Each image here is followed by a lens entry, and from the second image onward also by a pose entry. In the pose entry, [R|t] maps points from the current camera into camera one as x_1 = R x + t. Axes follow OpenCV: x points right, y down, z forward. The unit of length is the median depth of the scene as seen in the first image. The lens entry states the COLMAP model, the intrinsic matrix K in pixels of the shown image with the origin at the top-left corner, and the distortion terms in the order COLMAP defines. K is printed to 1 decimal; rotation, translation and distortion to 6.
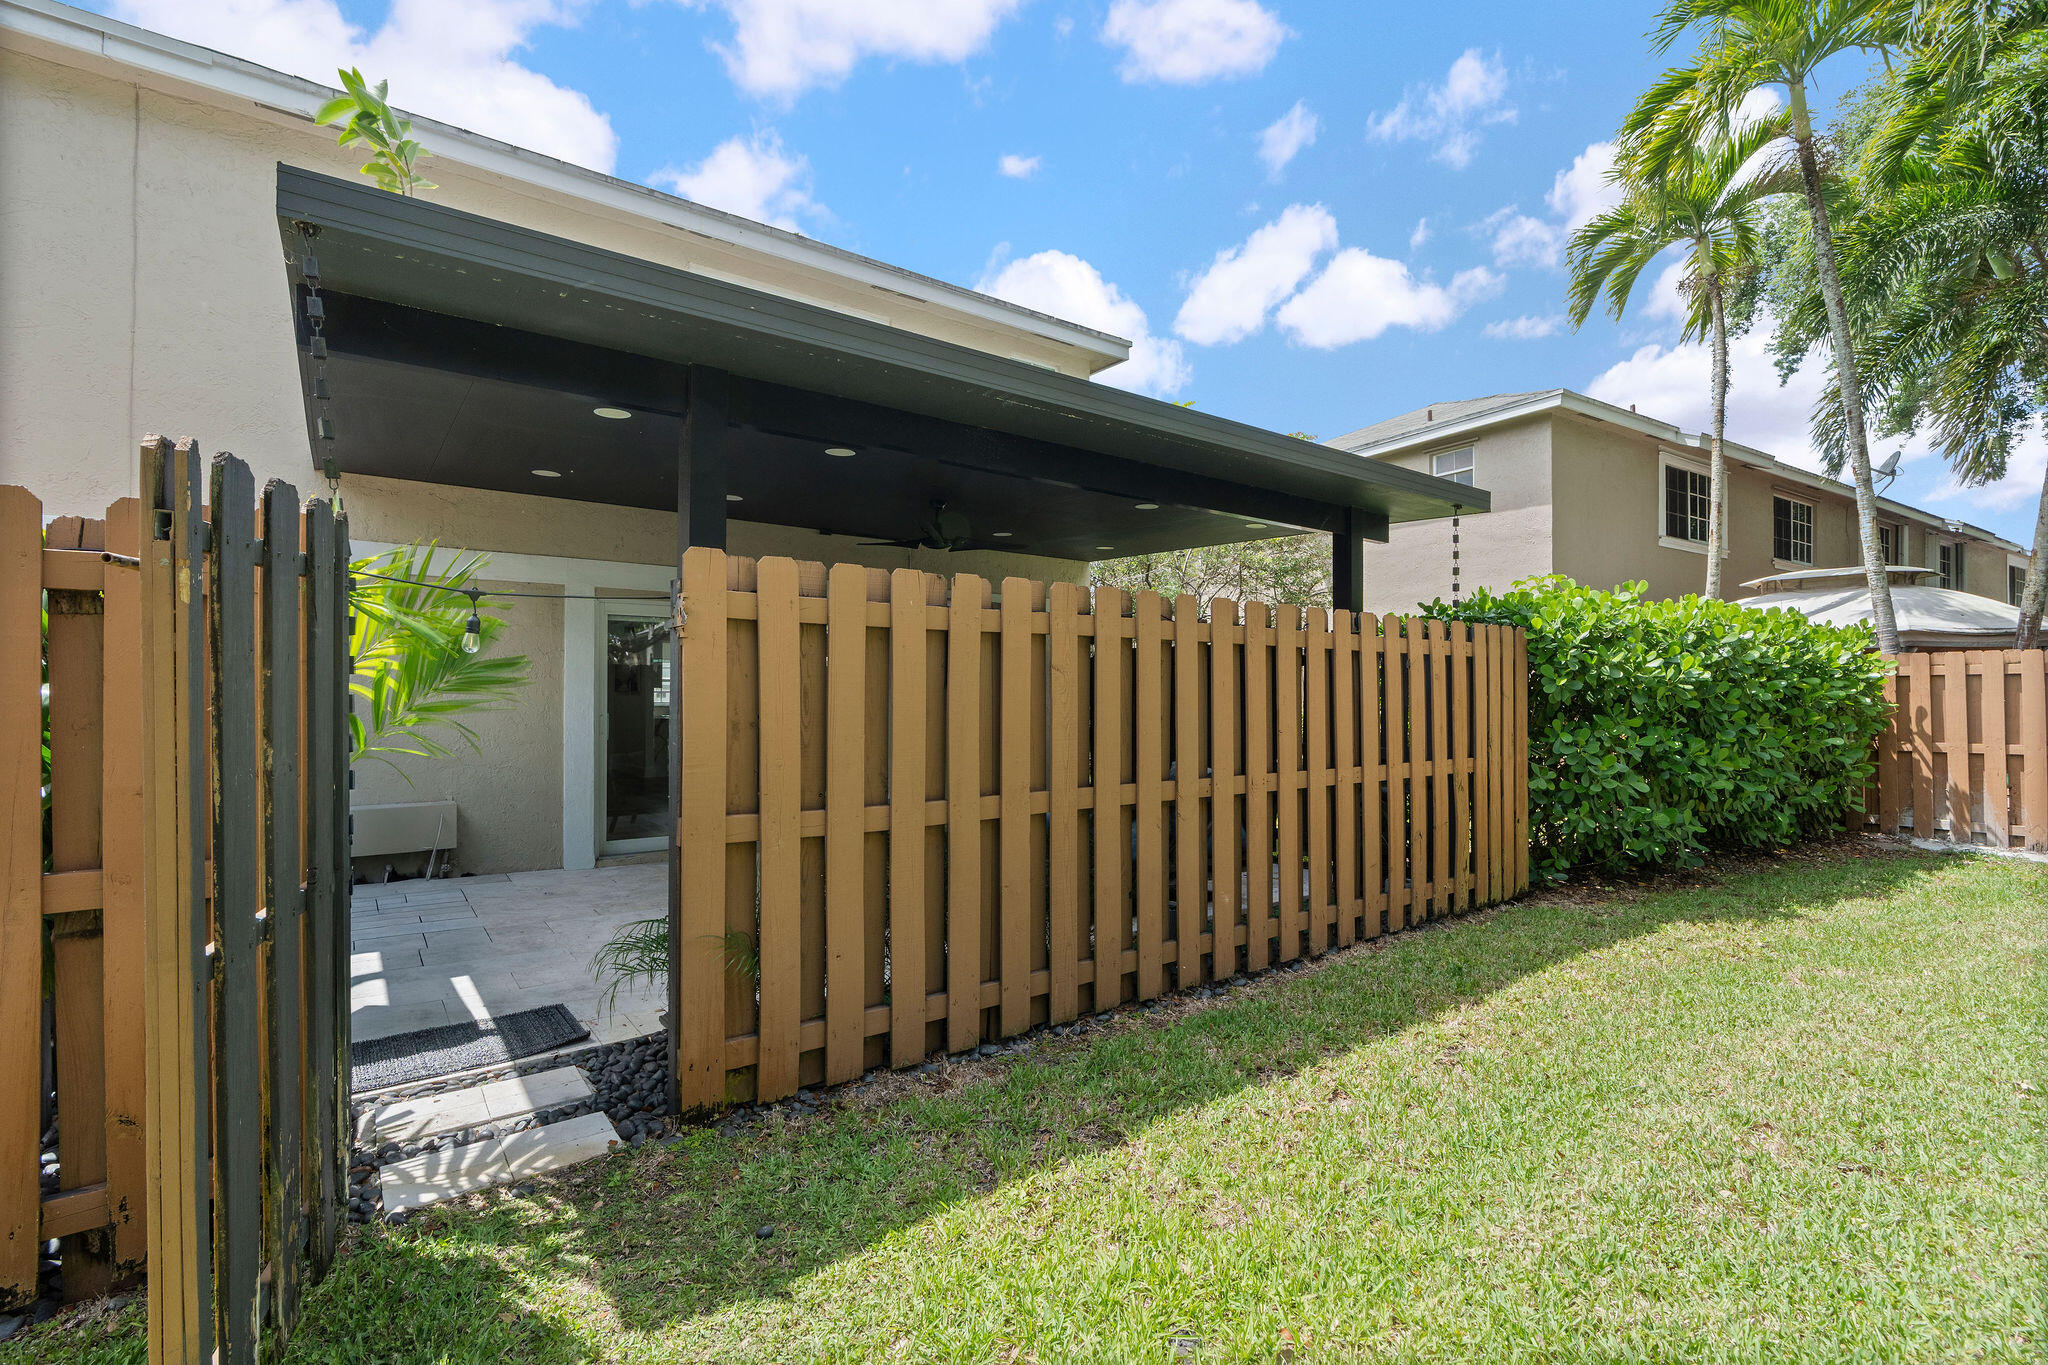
lens RADIAL K [[928.9, 0, 1018.8], [0, 928.9, 686.3], [0, 0, 1]] dist [-0.006232, 0.001103]
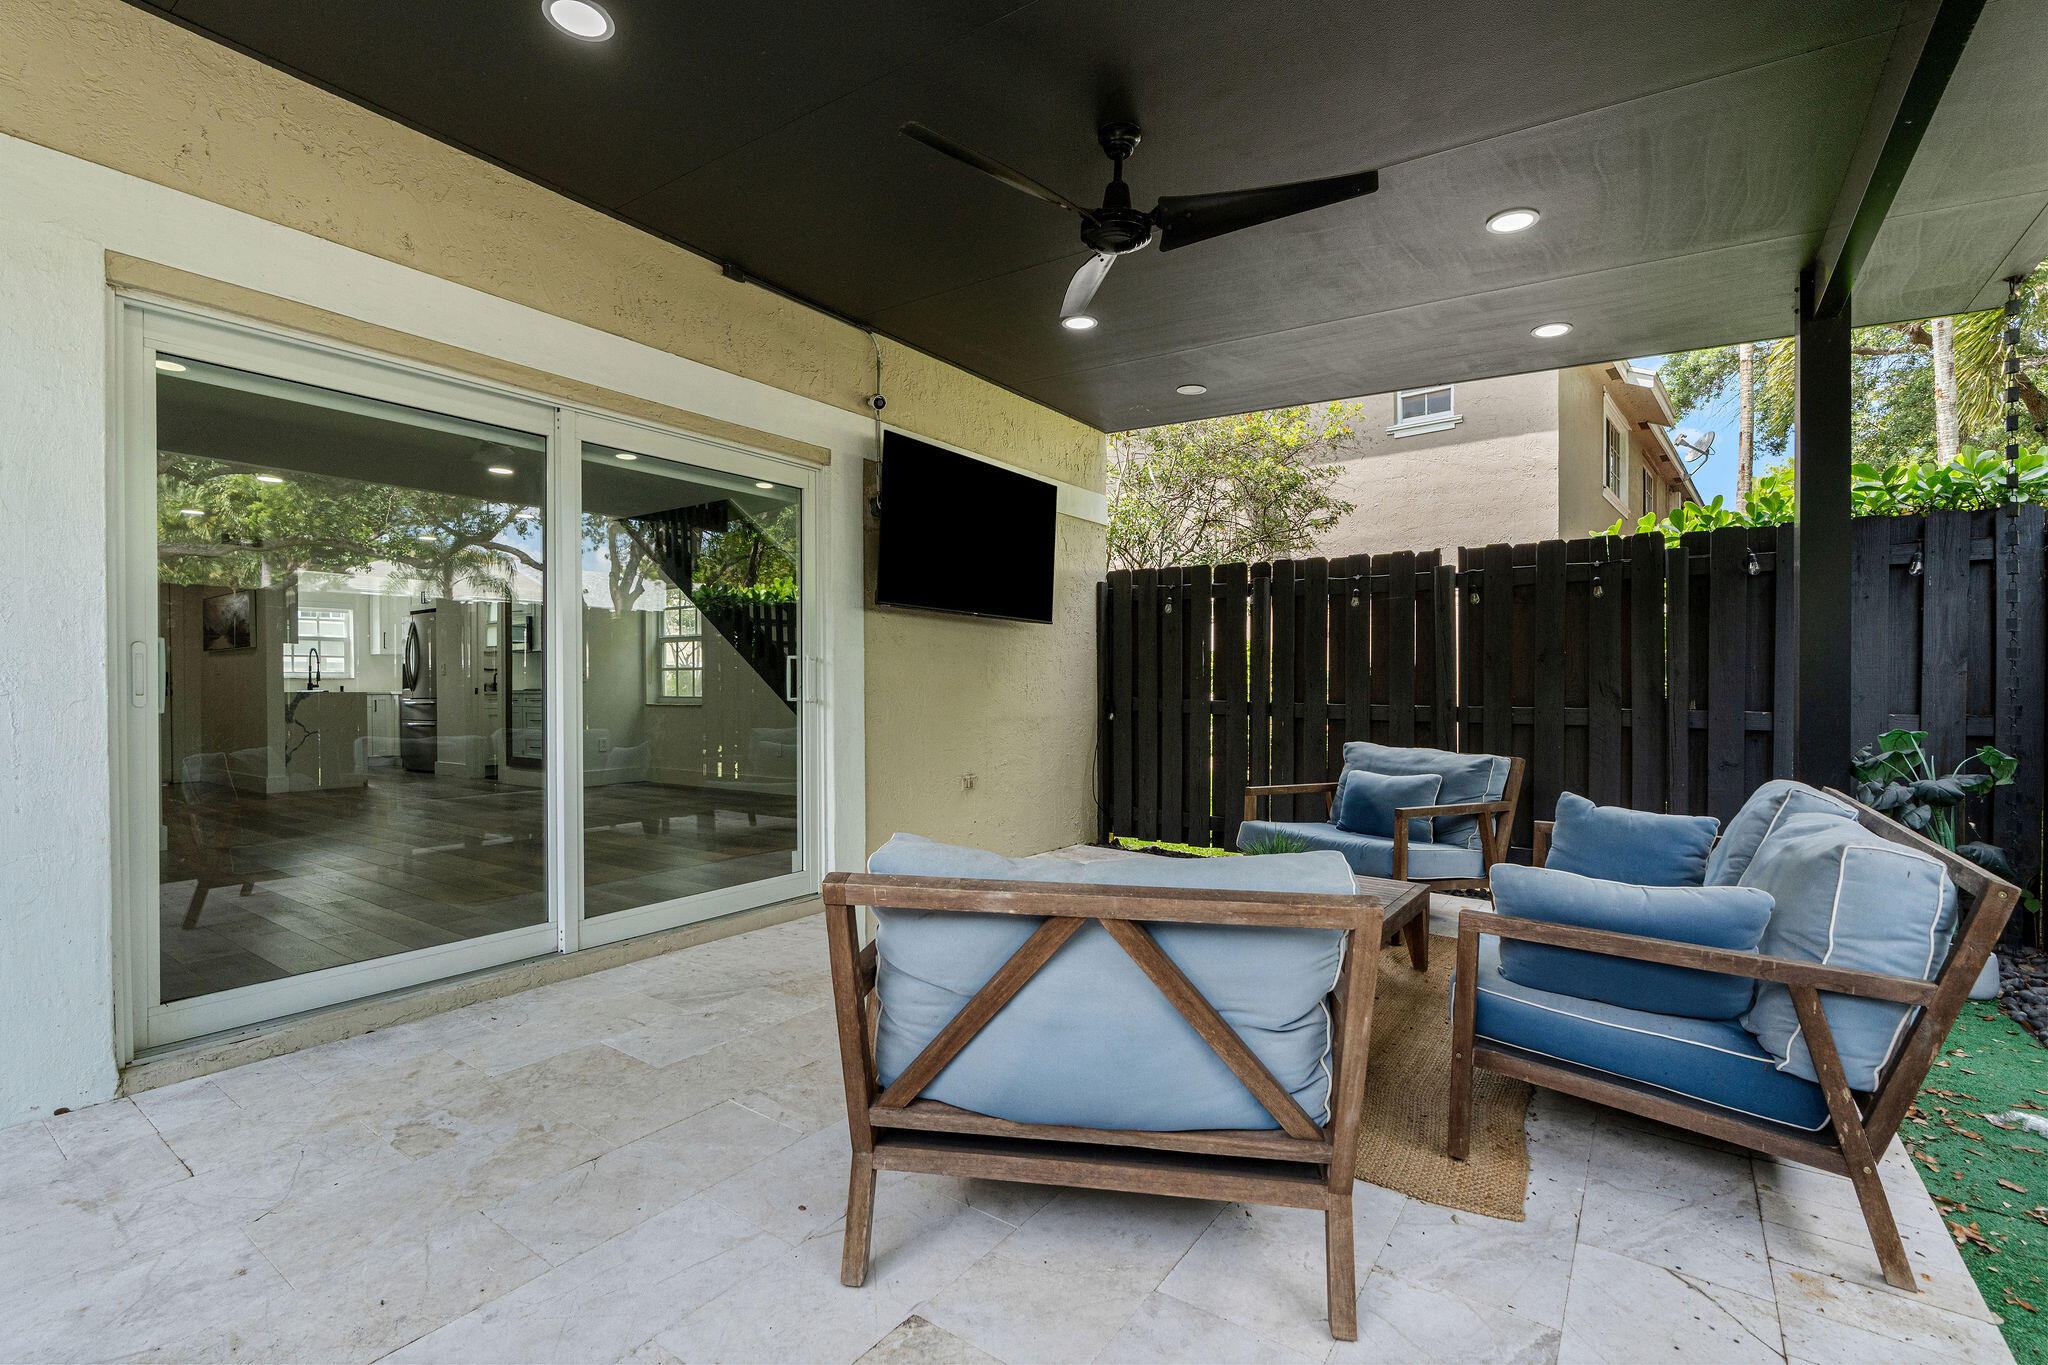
lens RADIAL K [[914.7, 0, 1023.9], [0, 914.7, 687.2], [0, 0, 1]] dist [-0.001742, -0.000052]
pose [[0.949785, -0.002647, 0.312894, -0.183454], [-0.002211, 0.999882, 0.015172, 0.032495], [-0.312897, -0.015102, 0.949667, 0.433181]]
